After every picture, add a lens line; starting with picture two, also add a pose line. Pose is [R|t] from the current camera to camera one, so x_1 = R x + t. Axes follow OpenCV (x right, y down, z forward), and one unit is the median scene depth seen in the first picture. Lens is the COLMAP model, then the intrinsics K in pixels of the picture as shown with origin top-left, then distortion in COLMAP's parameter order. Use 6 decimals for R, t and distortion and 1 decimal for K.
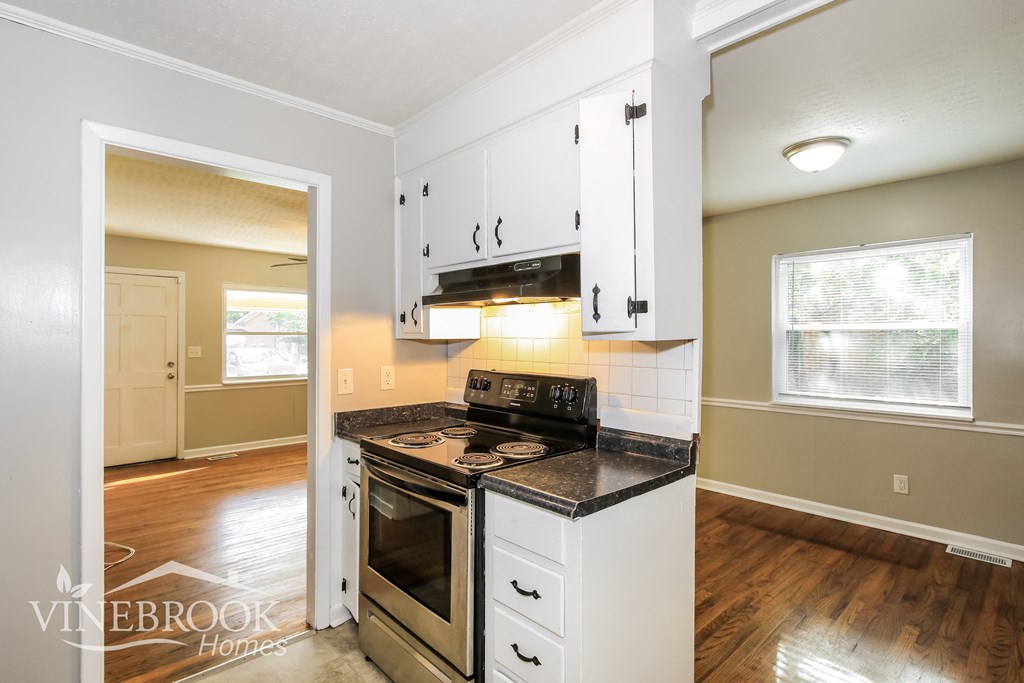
lens RADIAL K [[501.1, 0, 510.1], [0, 501.1, 338.3], [0, 0, 1]] dist [-0.000380, -0.000091]
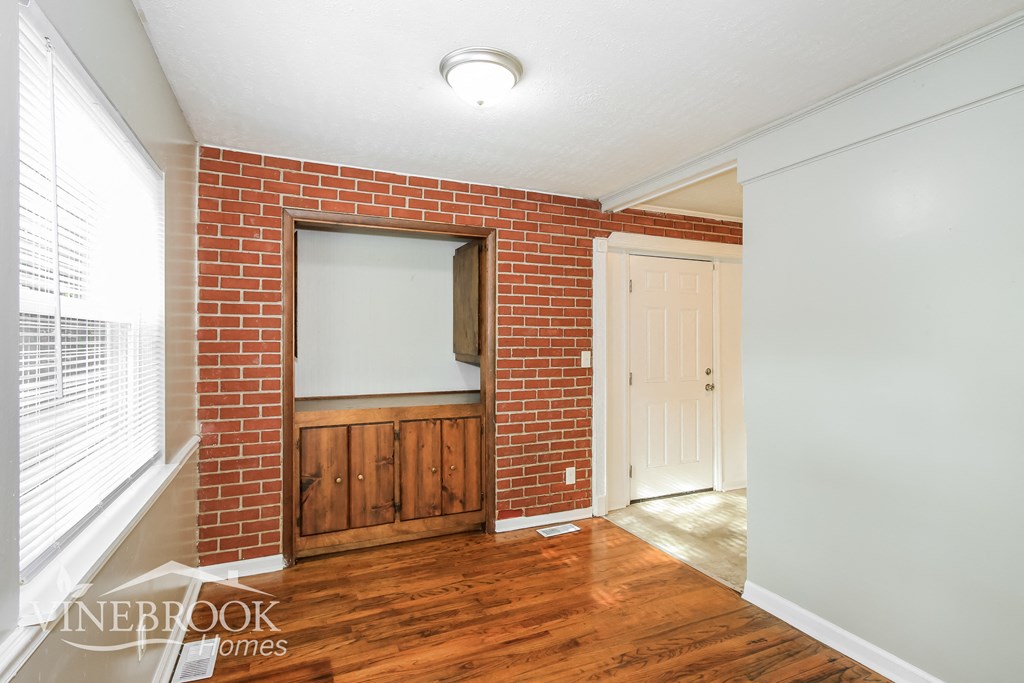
lens RADIAL K [[501.1, 0, 510.1], [0, 501.1, 338.3], [0, 0, 1]] dist [-0.000380, -0.000091]
pose [[-0.946901, 0.000328, 0.321524, 0.332072], [-0.000694, 0.999995, -0.003062, -0.000400], [-0.321524, -0.003123, -0.946896, 1.590545]]
